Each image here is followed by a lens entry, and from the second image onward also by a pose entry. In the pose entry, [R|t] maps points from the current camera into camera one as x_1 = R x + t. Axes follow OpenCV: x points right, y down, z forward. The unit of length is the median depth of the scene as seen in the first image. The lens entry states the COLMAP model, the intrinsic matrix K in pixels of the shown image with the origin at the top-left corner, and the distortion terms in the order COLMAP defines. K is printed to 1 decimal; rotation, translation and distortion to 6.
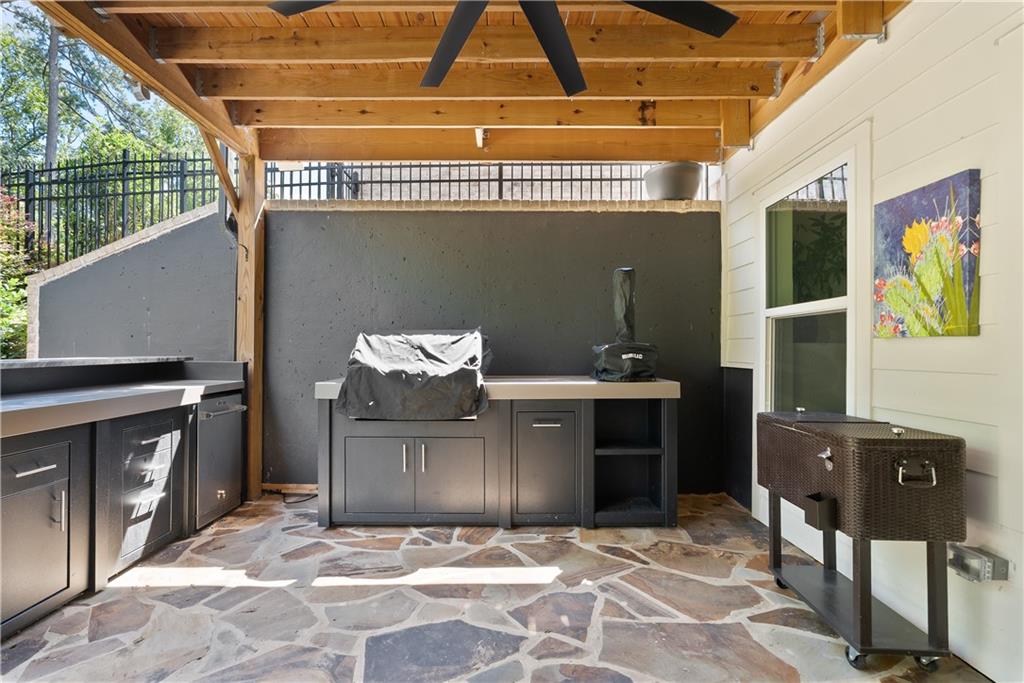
lens RADIAL K [[495.3, 0, 512.0], [0, 495.3, 341.5], [0, 0, 1]] dist [-0.001708, 0.000122]
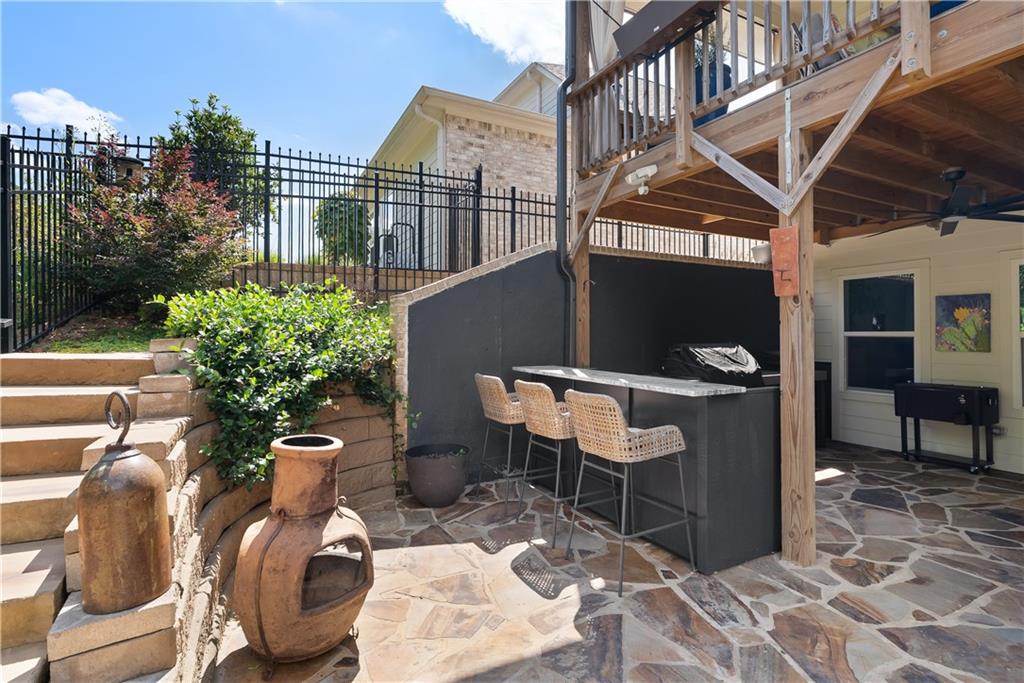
lens RADIAL K [[498.2, 0, 517.1], [0, 498.2, 328.2], [0, 0, 1]] dist [-0.002299, -0.000354]
pose [[0.869125, 0.000490, 0.494592, -2.437302], [-0.004817, 0.999960, 0.007475, -0.134549], [-0.494569, -0.008879, 0.869093, -0.128372]]
